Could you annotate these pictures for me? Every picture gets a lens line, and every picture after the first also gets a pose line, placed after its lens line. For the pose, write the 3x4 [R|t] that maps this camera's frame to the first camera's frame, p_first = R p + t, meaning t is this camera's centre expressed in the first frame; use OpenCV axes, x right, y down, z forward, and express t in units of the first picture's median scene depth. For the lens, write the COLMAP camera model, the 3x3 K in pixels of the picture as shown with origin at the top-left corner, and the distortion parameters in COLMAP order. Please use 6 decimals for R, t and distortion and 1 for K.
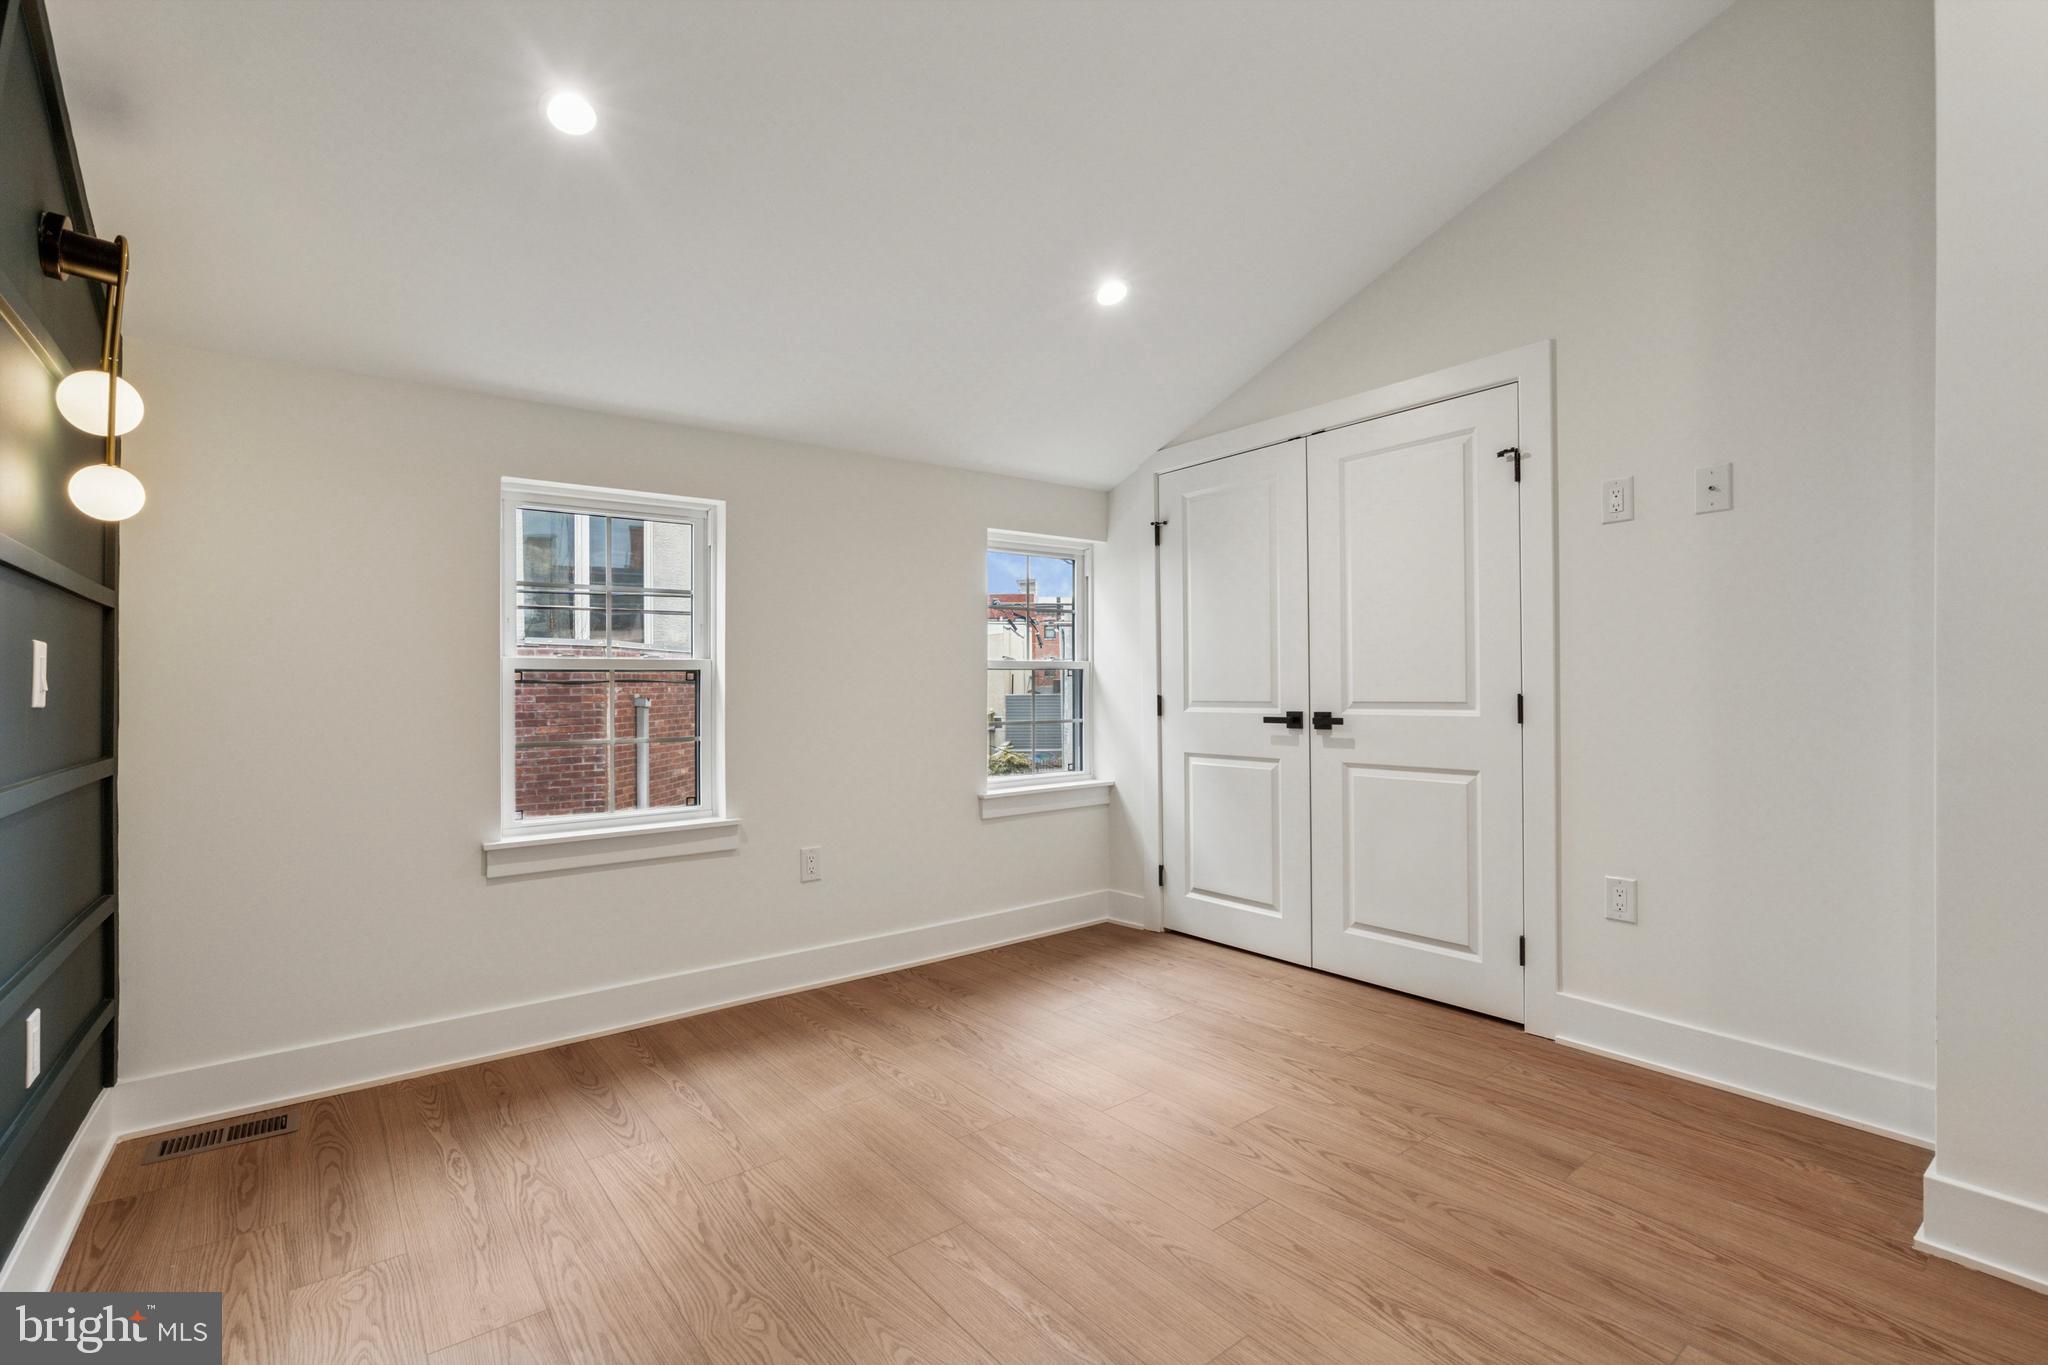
lens RADIAL K [[934.6, 0, 1011.8], [0, 934.6, 693.6], [0, 0, 1]] dist [-0.003910, 0.002261]
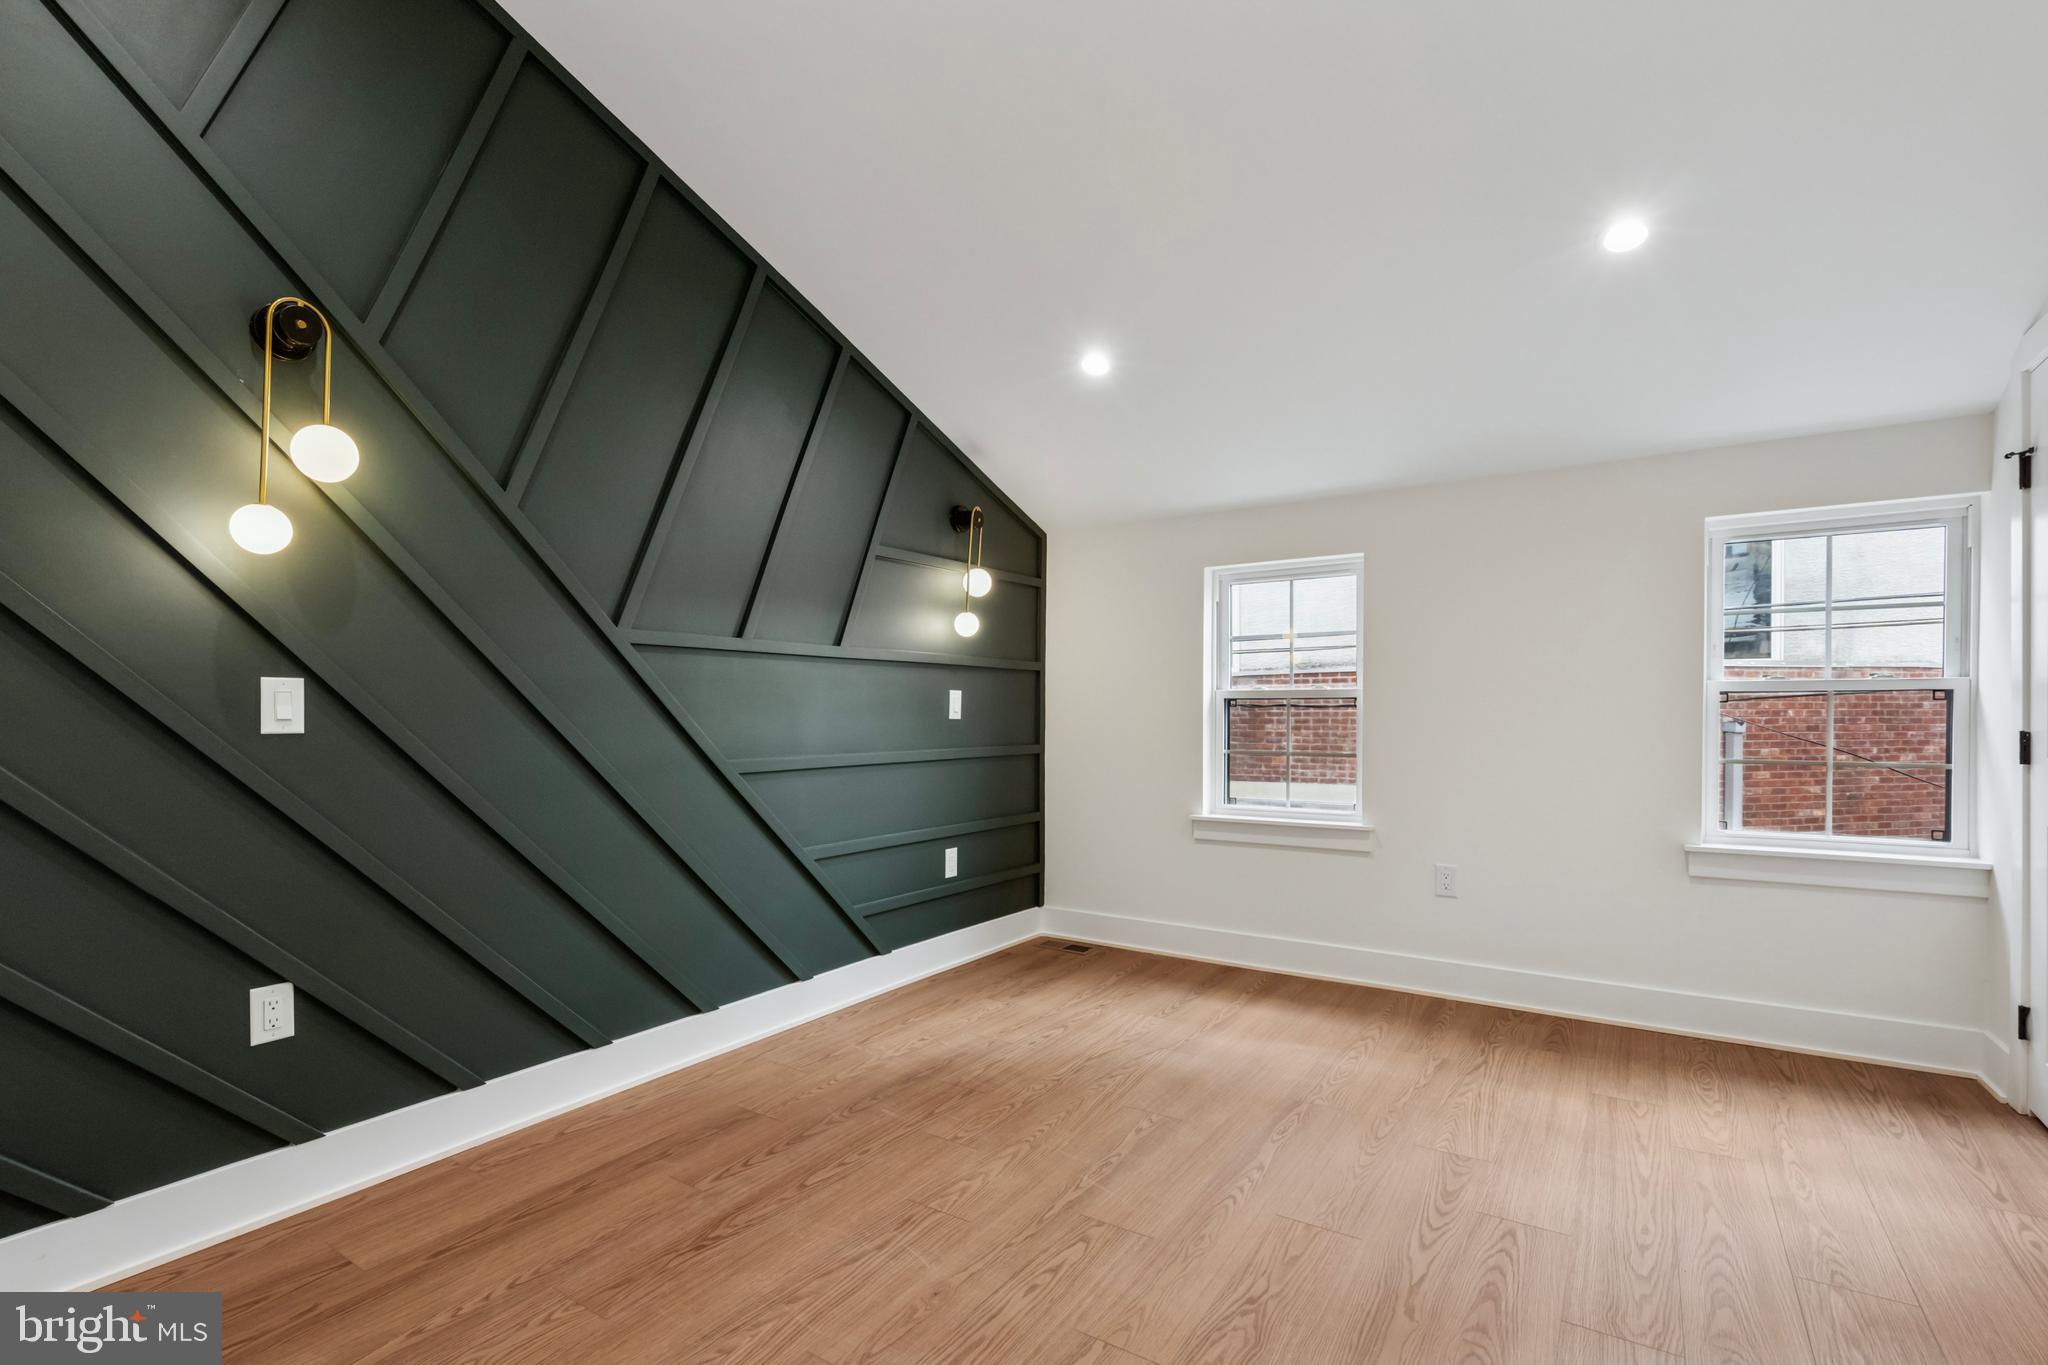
lens RADIAL K [[934.6, 0, 1011.3], [0, 934.6, 729.2], [0, 0, 1]] dist [-0.003910, 0.002261]
pose [[0.317267, 0.024342, -0.948024, 0.653004], [-0.013333, 0.999686, 0.021207, -0.004302], [0.948243, 0.005912, 0.317492, 0.208859]]
